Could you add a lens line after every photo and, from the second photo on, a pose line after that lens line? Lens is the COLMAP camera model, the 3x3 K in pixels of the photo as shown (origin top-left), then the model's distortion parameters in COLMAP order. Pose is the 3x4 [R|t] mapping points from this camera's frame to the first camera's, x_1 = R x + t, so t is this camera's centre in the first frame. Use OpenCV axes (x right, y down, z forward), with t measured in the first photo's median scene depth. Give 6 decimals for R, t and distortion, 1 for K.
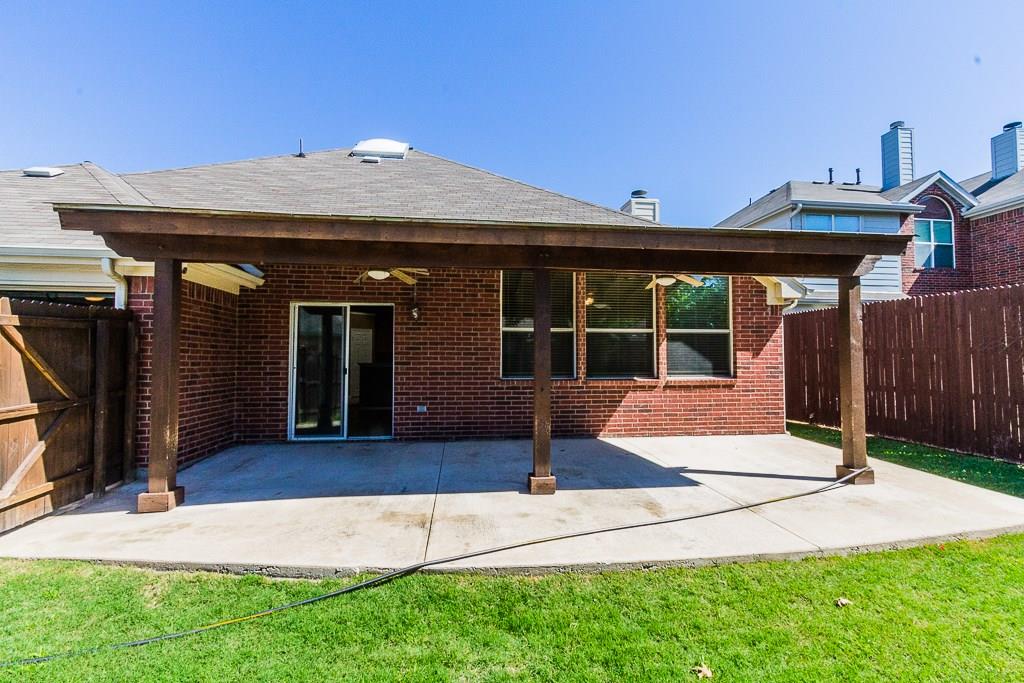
lens RADIAL K [[473.0, 0, 514.6], [0, 473.0, 337.2], [0, 0, 1]] dist [-0.000387, -0.000781]
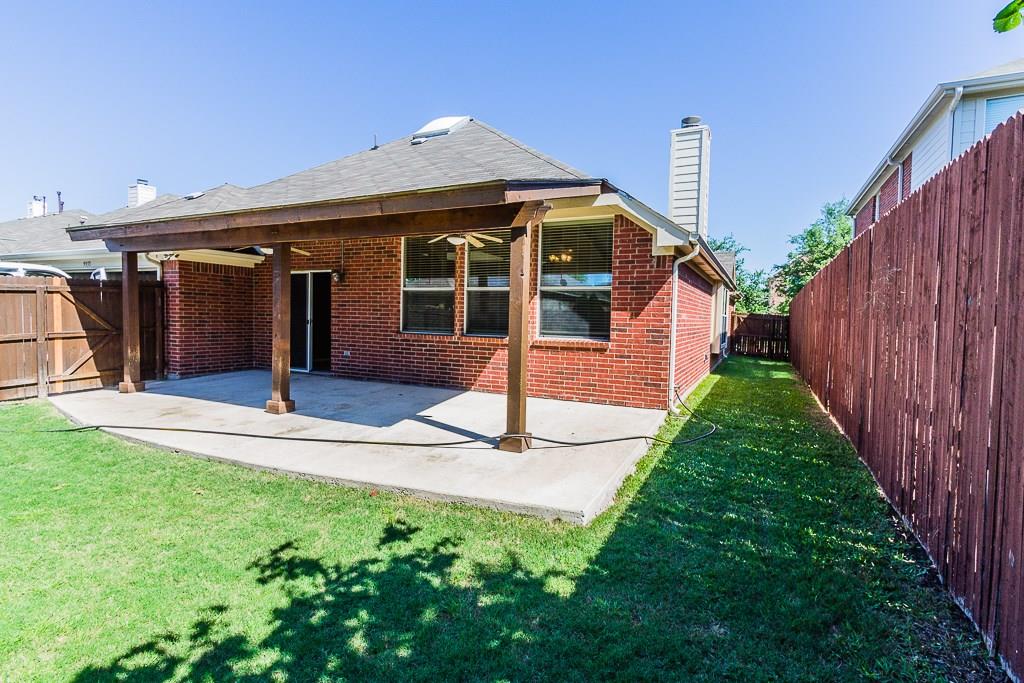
lens RADIAL K [[498.4, 0, 512.8], [0, 498.4, 338.9], [0, 0, 1]] dist [0.000937, -0.000366]
pose [[0.835819, 0.042488, -0.547359, 0.841919], [0.003078, 0.996622, 0.082062, 0.004952], [0.548997, -0.070274, 0.832865, 0.128302]]
